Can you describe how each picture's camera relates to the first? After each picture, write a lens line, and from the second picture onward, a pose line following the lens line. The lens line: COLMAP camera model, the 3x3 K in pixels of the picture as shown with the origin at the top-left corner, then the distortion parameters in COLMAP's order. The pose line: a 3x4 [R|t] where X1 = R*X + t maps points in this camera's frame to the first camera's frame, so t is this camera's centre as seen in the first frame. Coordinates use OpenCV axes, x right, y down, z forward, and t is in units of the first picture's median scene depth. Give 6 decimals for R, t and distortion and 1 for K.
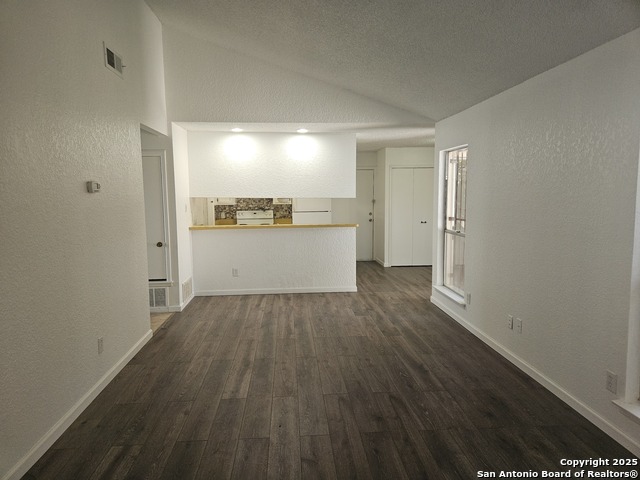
lens RADIAL K [[427.2, 0, 318.9], [0, 427.2, 237.0], [0, 0, 1]] dist [0.072334, -0.066795]
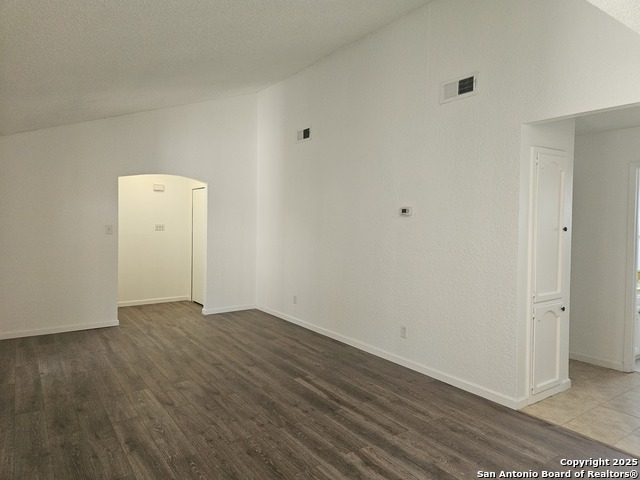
lens RADIAL K [[427.2, 0, 318.9], [0, 427.2, 237.0], [0, 0, 1]] dist [0.072334, -0.066795]
pose [[-0.861373, 0.018323, -0.507643, 0.330406], [-0.055674, 0.989924, 0.130198, -0.168172], [0.504913, 0.140411, -0.851673, 1.722321]]
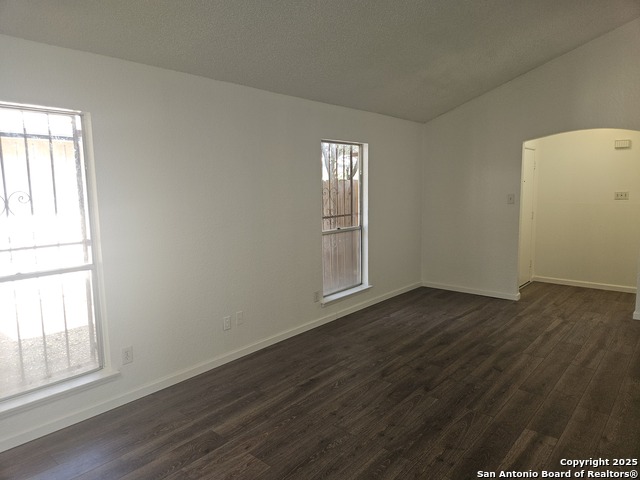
lens RADIAL K [[427.2, 0, 318.9], [0, 427.2, 237.0], [0, 0, 1]] dist [0.072334, -0.066795]
pose [[-0.706849, -0.062625, 0.704586, -0.387147], [0.096298, 0.978280, 0.183559, -0.157316], [-0.700779, 0.197599, -0.685466, 1.512472]]
